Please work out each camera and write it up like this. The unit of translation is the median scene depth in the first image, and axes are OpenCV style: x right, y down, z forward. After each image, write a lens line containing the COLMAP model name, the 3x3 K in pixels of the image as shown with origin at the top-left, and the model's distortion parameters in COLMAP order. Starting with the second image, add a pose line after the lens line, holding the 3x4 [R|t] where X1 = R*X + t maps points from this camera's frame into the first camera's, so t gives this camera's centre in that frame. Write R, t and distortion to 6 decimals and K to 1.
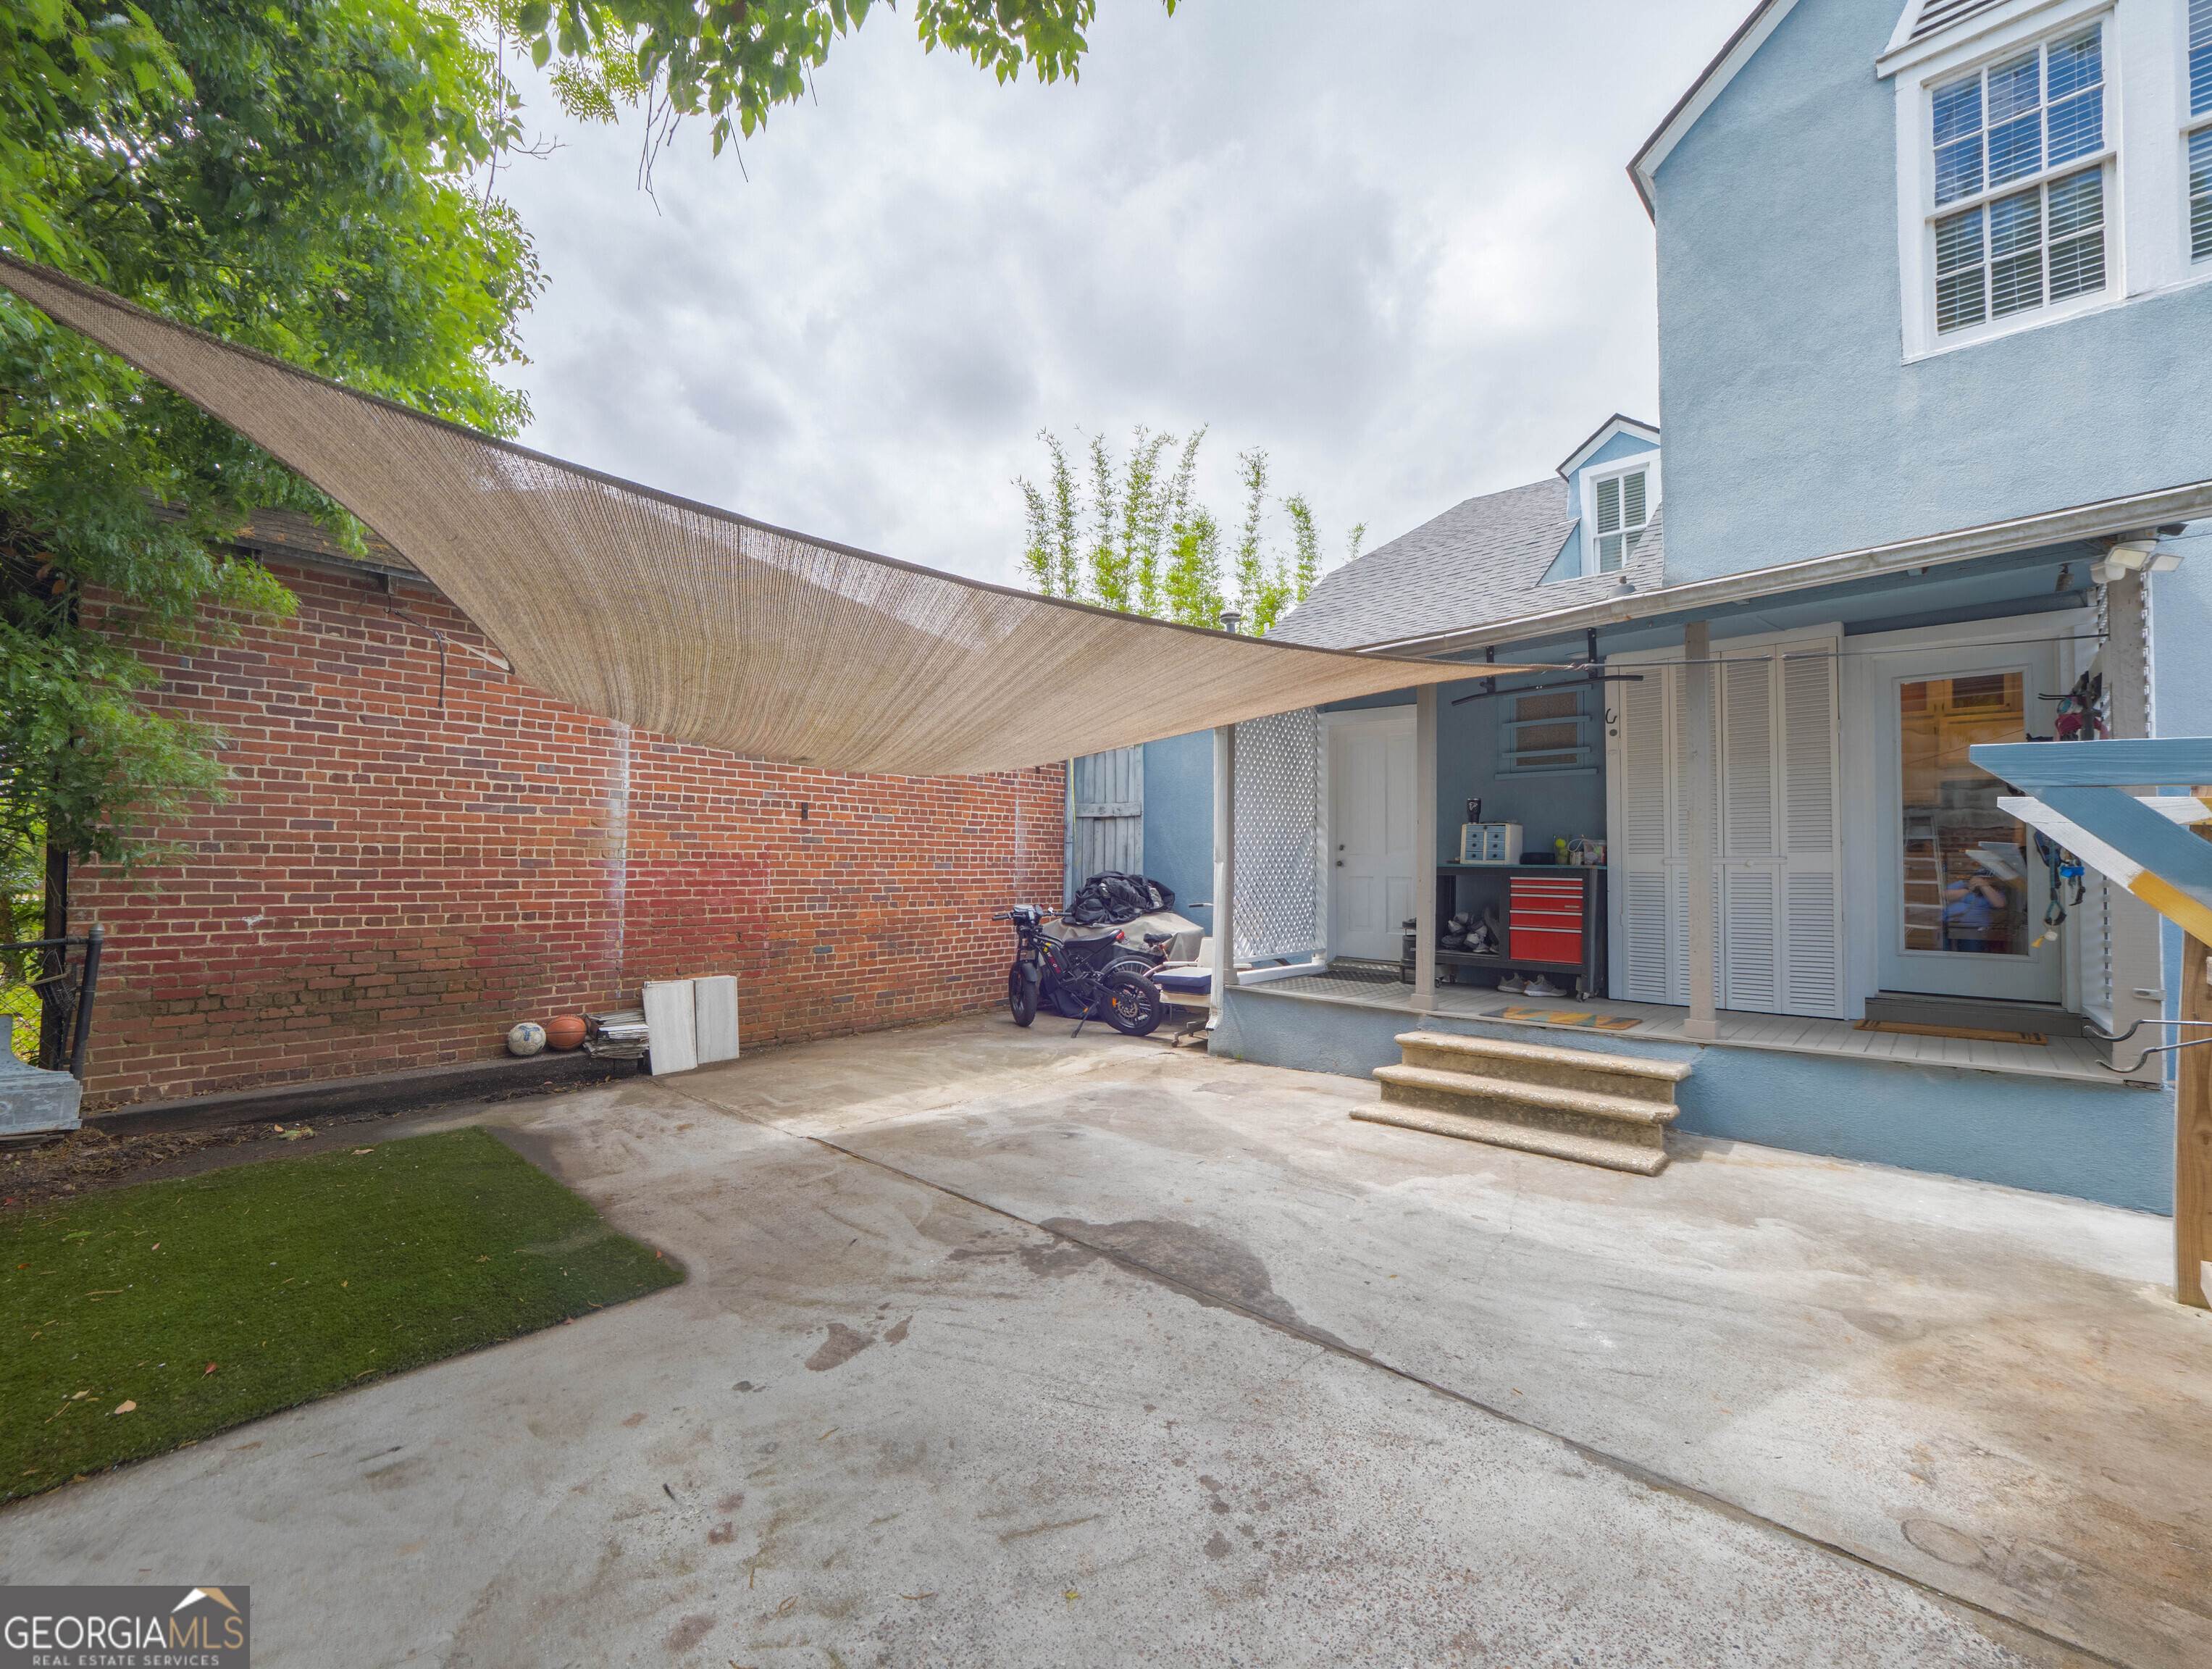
lens RADIAL K [[909.4, 0, 1106.0], [0, 909.4, 834.5], [0, 0, 1]] dist [-0.000316, -0.000394]
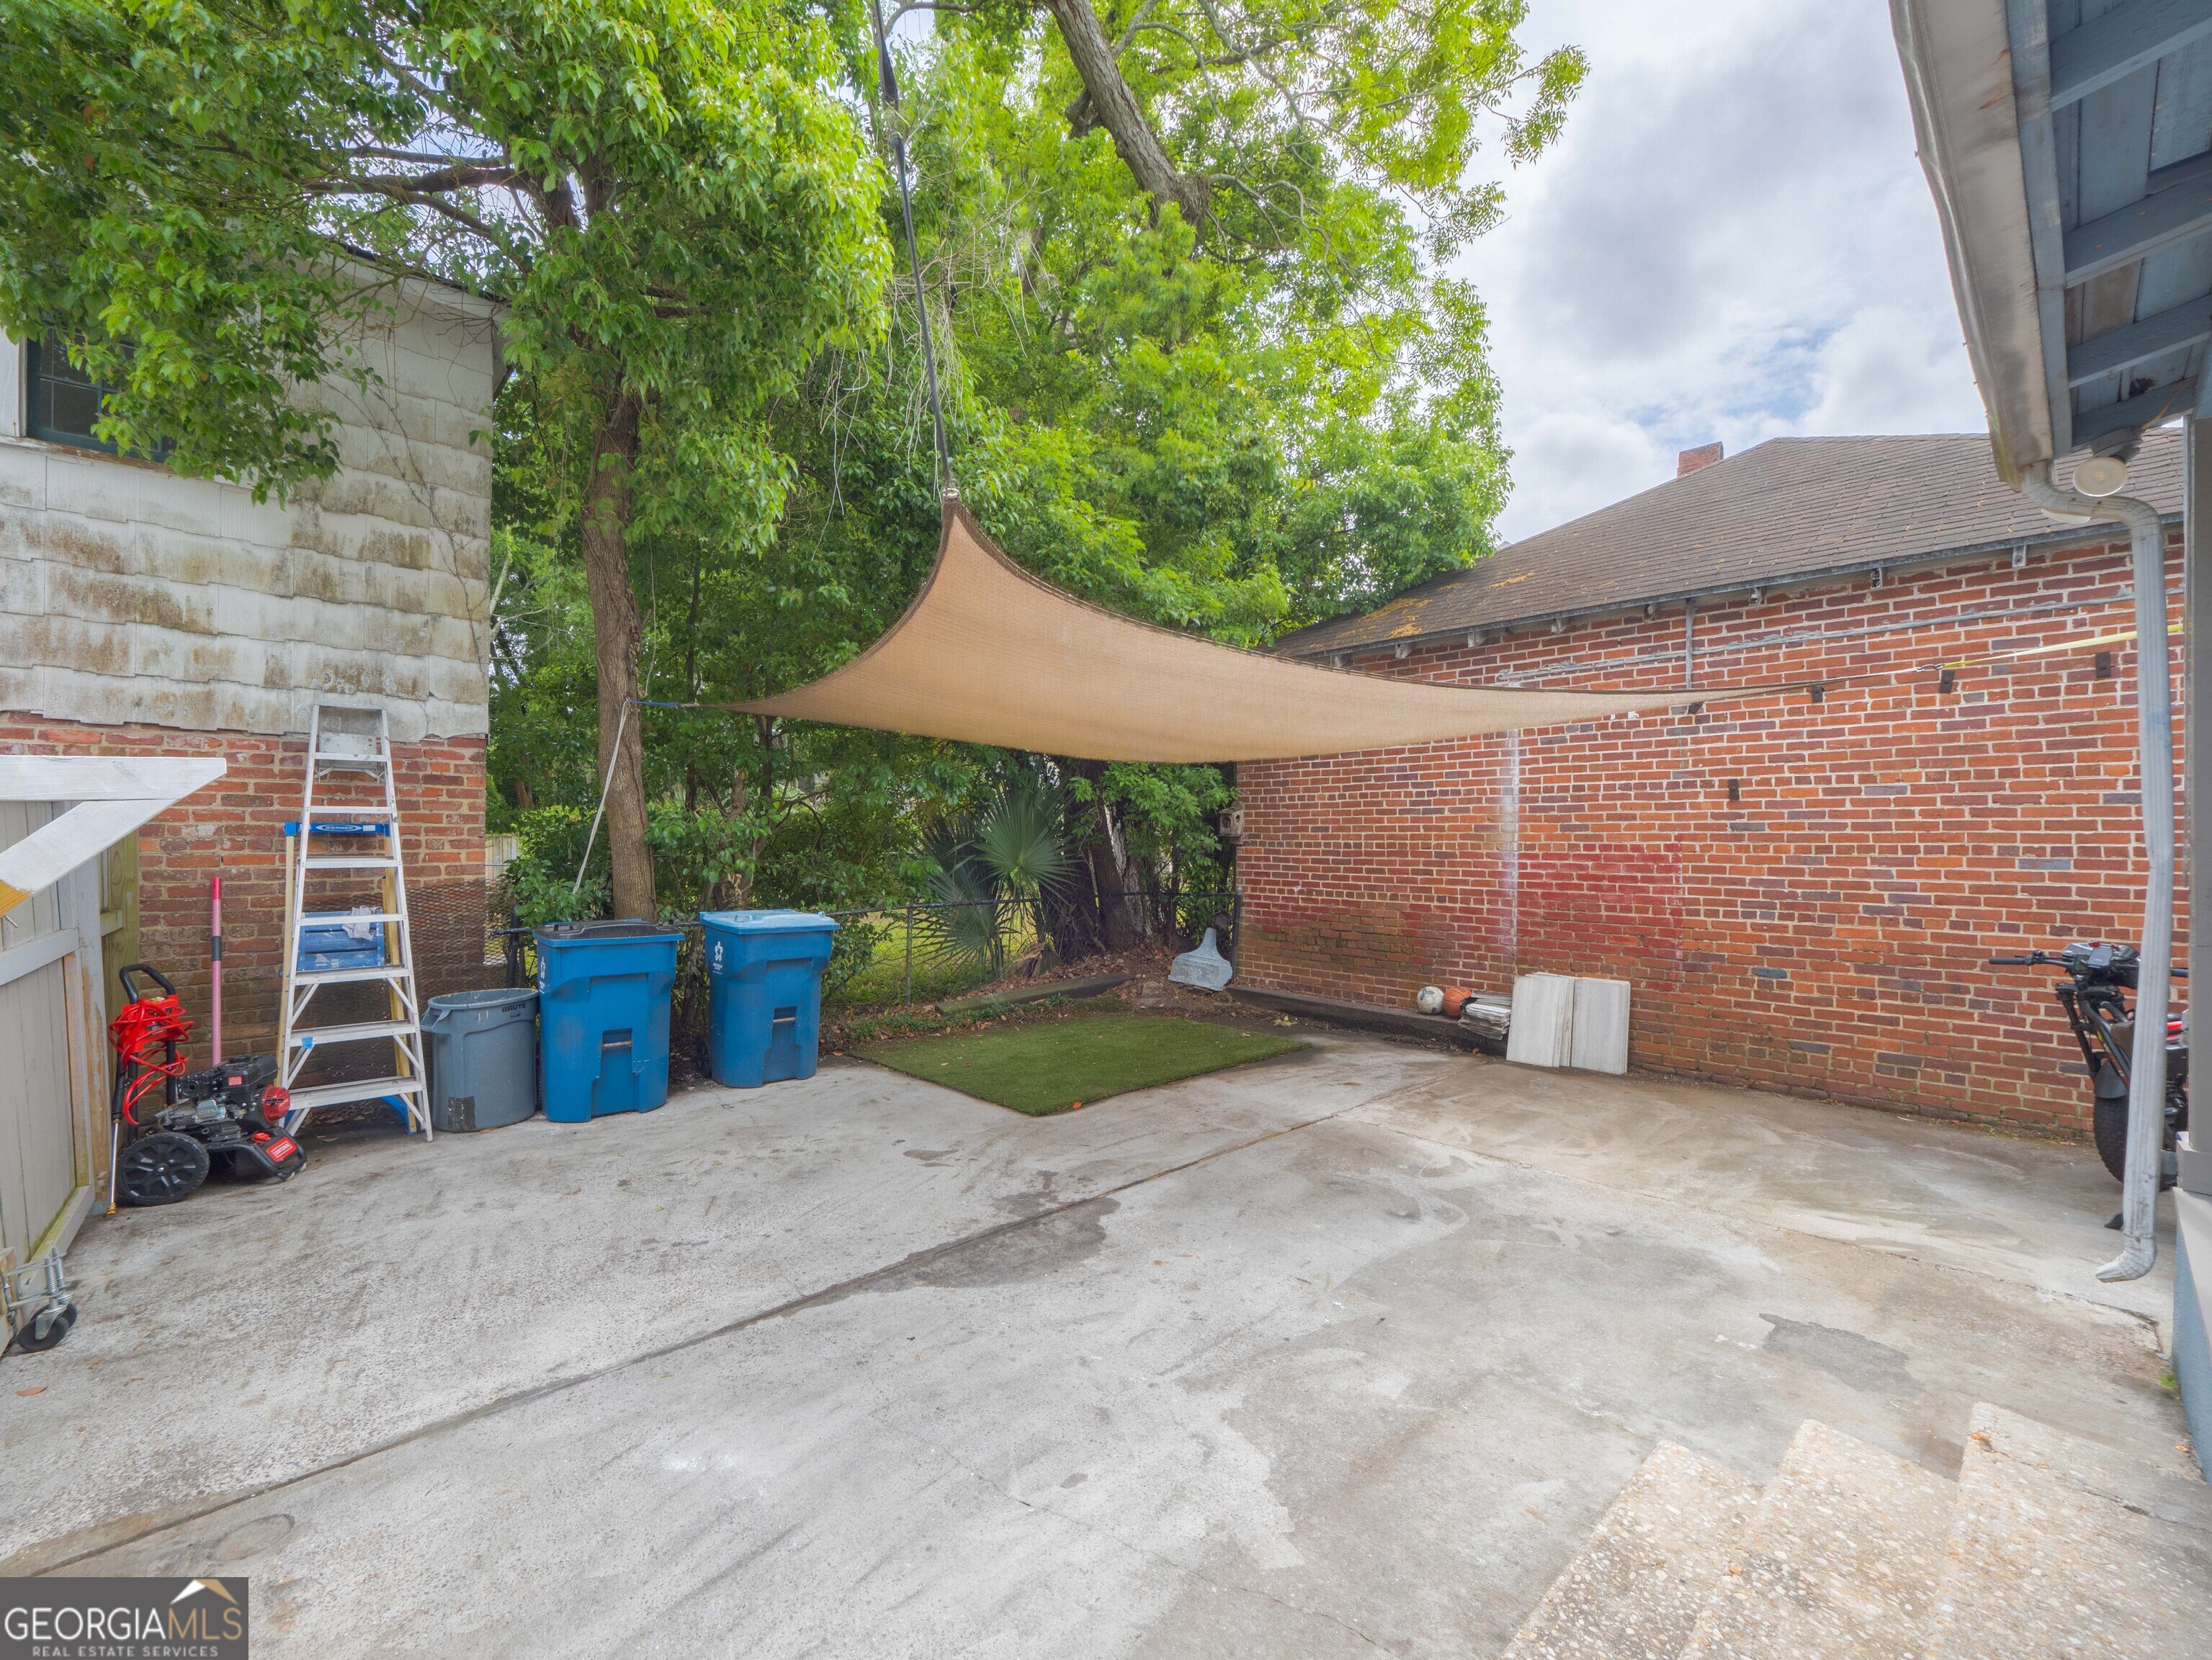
lens RADIAL K [[901.9, 0, 1106.0], [0, 901.9, 830.0], [0, 0, 1]] dist [0.024395, -0.008703]
pose [[-0.046347, -0.017798, -0.998767, 0.588196], [0.032364, 0.999290, -0.019309, 0.007421], [0.998401, -0.033219, -0.045738, 0.620640]]
